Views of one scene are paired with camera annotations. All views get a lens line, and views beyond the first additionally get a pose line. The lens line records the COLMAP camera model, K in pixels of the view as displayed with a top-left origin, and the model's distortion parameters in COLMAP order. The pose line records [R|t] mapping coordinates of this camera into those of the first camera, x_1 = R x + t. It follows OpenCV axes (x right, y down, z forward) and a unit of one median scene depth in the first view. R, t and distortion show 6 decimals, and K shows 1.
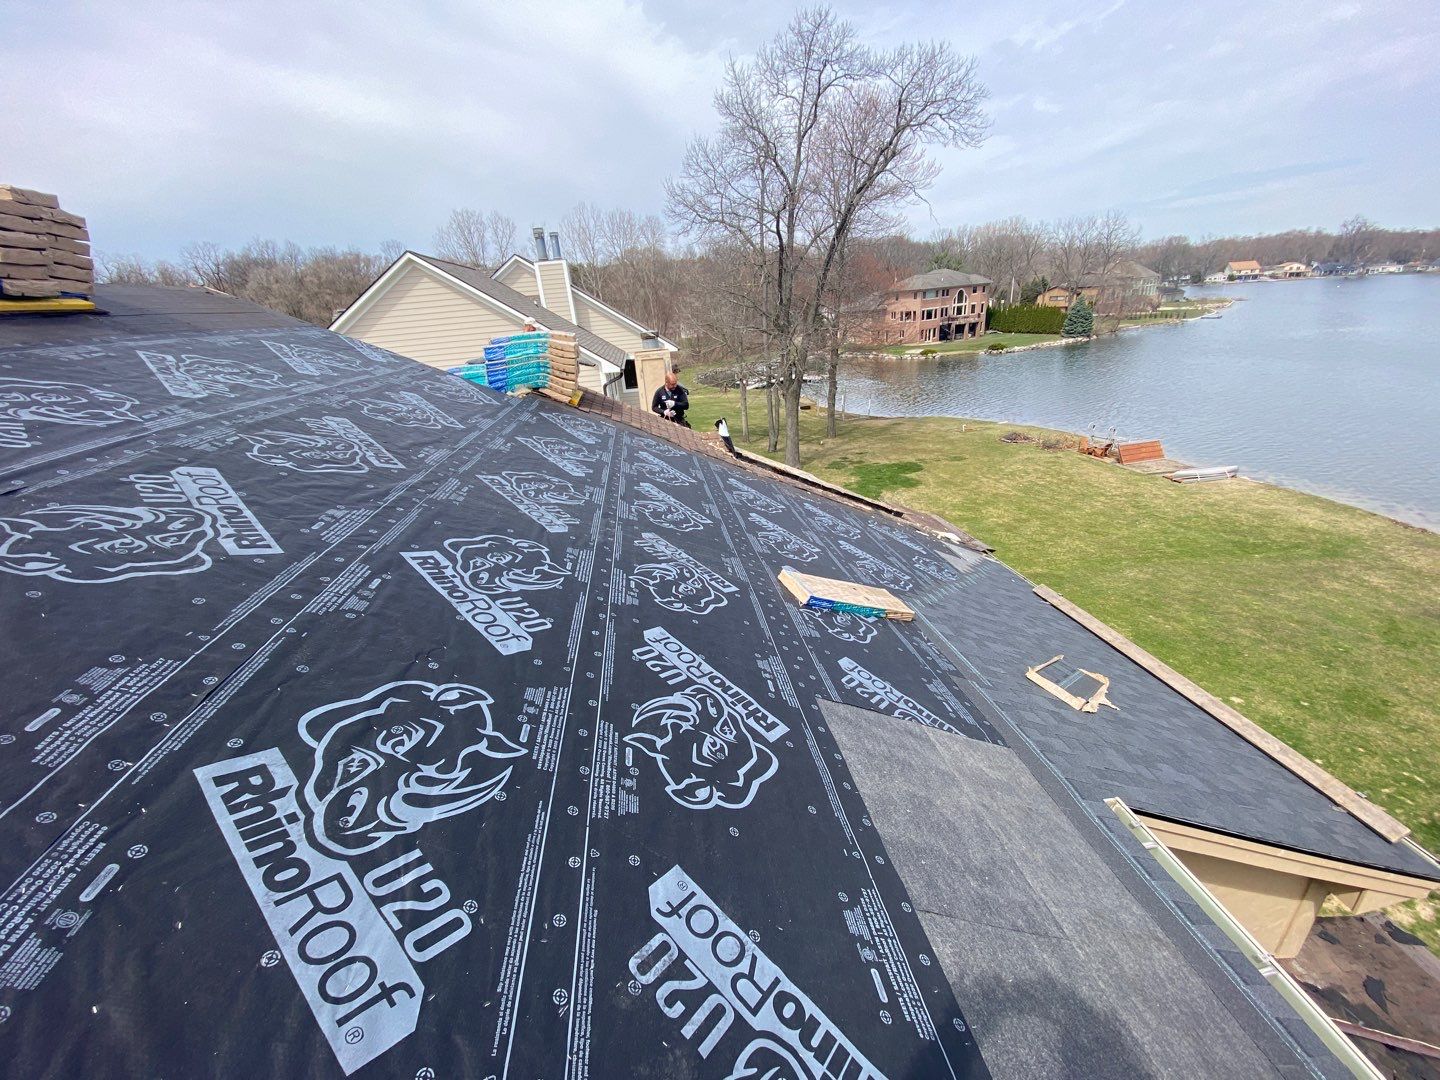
lens RADIAL K [[574.5, 0, 719.1], [0, 574.5, 558.7], [0, 0, 1]] dist [-0.020904, -0.004591]
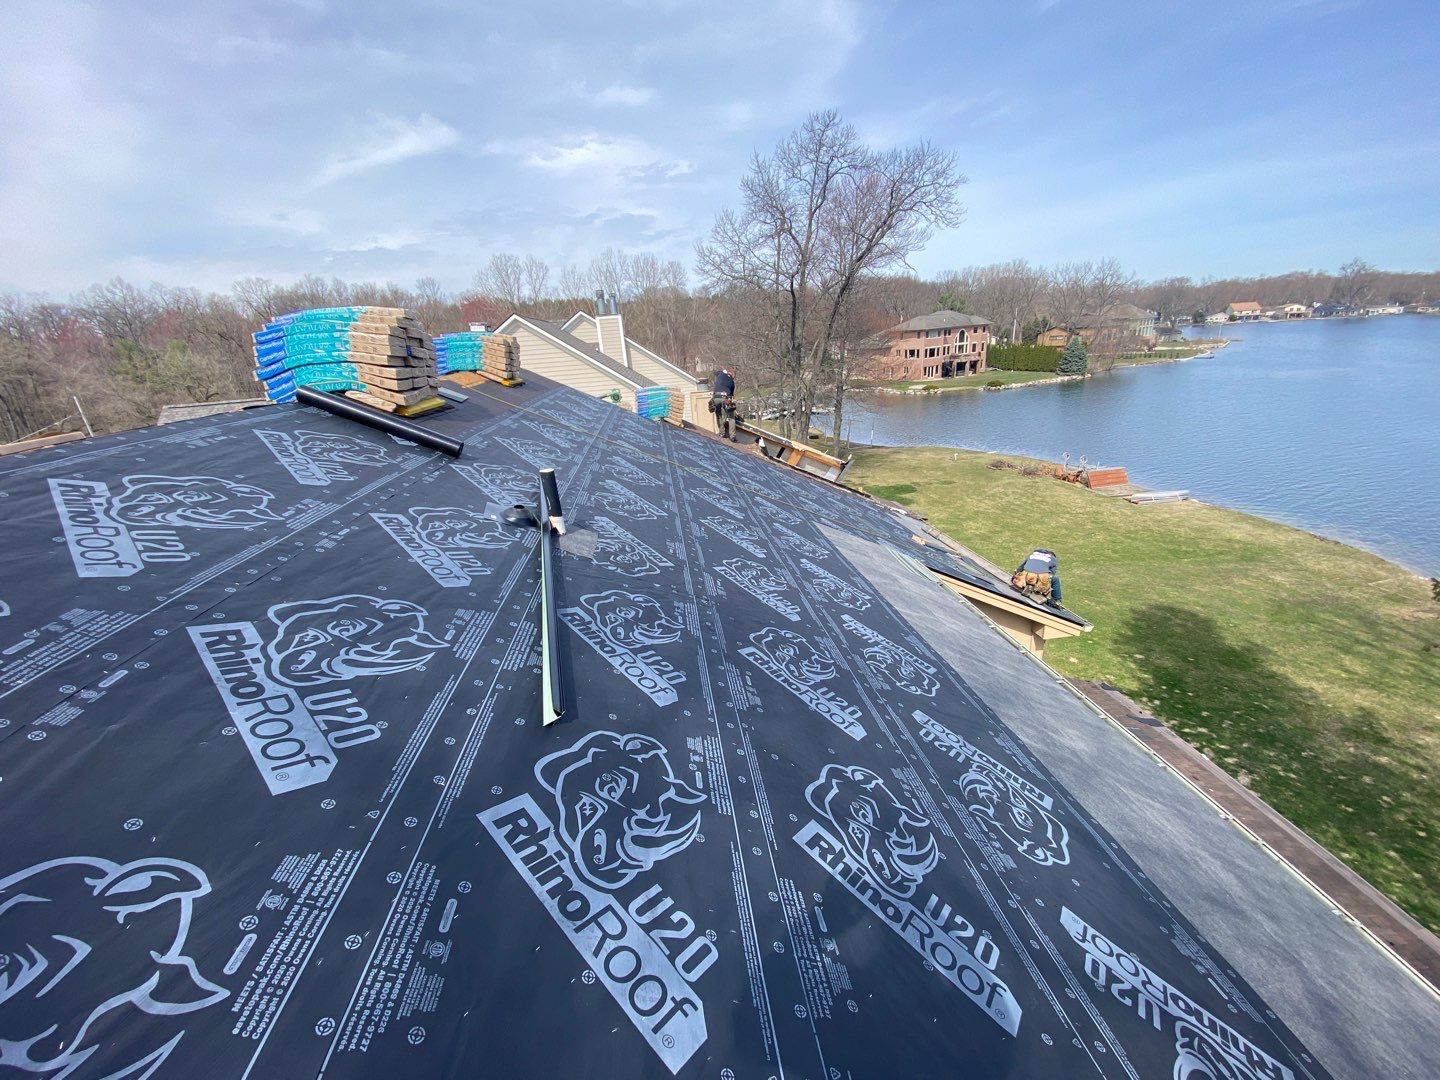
lens RADIAL K [[574.5, 0, 715.4], [0, 574.5, 559.1], [0, 0, 1]] dist [-0.020904, -0.004591]
pose [[0.999661, 0.017161, -0.019601, -0.019197], [-0.018109, 0.998622, -0.049261, 0.042541], [0.018728, 0.049600, 0.998594, -0.140540]]
